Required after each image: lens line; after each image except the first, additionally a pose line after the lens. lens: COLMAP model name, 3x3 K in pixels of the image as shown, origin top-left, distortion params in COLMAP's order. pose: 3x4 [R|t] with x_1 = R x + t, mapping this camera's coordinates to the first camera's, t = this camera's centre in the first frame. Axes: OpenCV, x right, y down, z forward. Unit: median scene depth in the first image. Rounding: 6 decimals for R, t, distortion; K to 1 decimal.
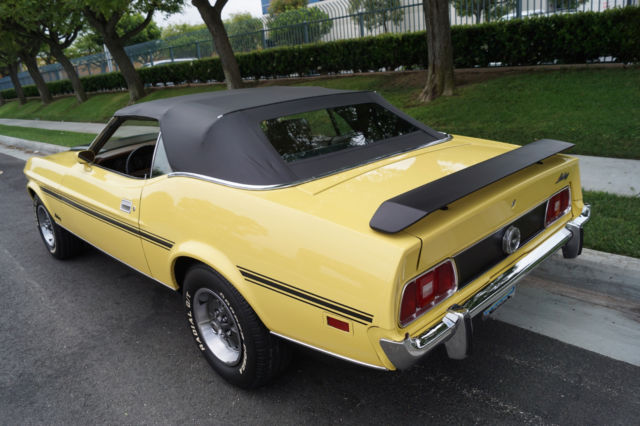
lens RADIAL K [[492.6, 0, 320.0], [0, 492.6, 213.0], [0, 0, 1]] dist [-0.077346, 0.009468]
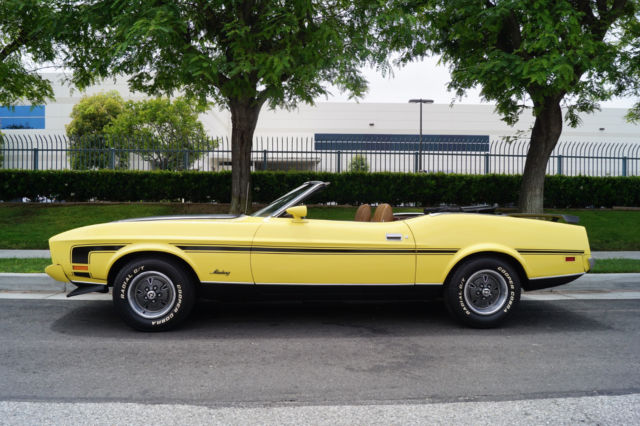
lens RADIAL K [[492.6, 0, 320.0], [0, 492.6, 213.0], [0, 0, 1]] dist [-0.077346, 0.009468]
pose [[0.646309, 0.087429, 0.758051, -0.448718], [0.163177, 0.954600, -0.249222, 0.067111], [-0.745425, 0.284771, 0.602700, 0.061518]]
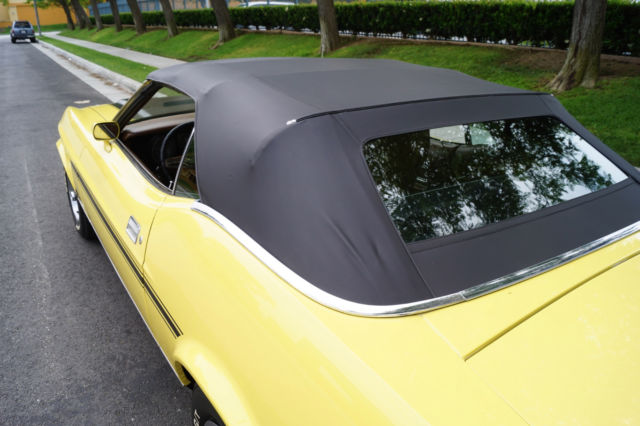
lens RADIAL K [[492.6, 0, 320.0], [0, 492.6, 213.0], [0, 0, 1]] dist [-0.077346, 0.009468]
pose [[0.977101, 0.161856, -0.138118, -0.018967], [-0.149369, 0.984062, 0.096493, -0.035222], [0.151535, -0.073653, 0.985704, 0.106651]]
